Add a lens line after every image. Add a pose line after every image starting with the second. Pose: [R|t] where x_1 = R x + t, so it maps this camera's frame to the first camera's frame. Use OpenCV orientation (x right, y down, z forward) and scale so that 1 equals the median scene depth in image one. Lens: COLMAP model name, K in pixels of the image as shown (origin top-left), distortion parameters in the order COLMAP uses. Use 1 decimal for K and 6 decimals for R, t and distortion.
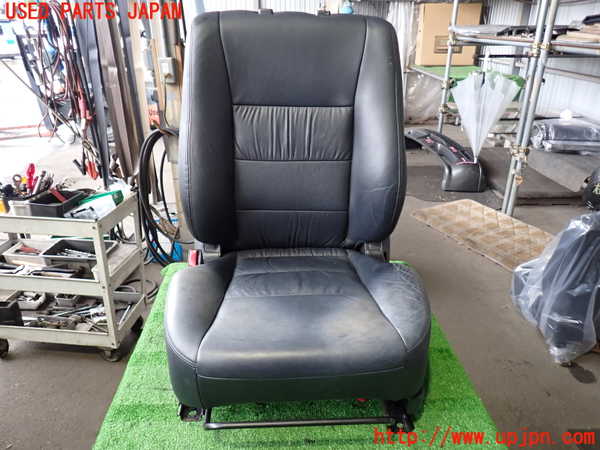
lens RADIAL K [[435.7, 0, 300.0], [0, 435.7, 225.0], [0, 0, 1]] dist [-0.003580, -0.003272]
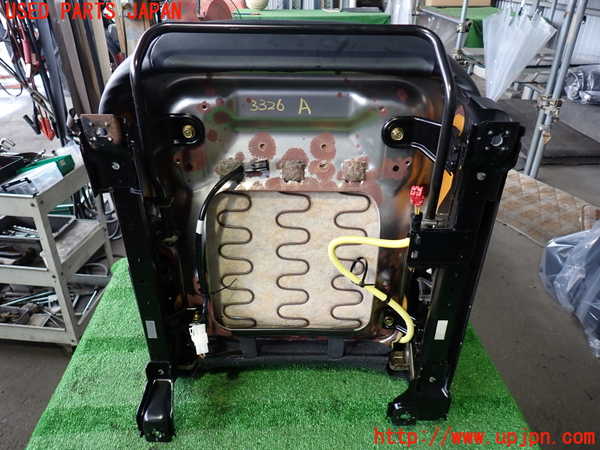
lens RADIAL K [[435.7, 0, 300.0], [0, 435.7, 225.0], [0, 0, 1]] dist [-0.003580, -0.003272]
pose [[0.999996, -0.002899, -0.000007, 0.006779], [0.002884, 0.994672, 0.103053, -0.028437], [-0.000292, -0.103053, 0.994676, 0.165004]]
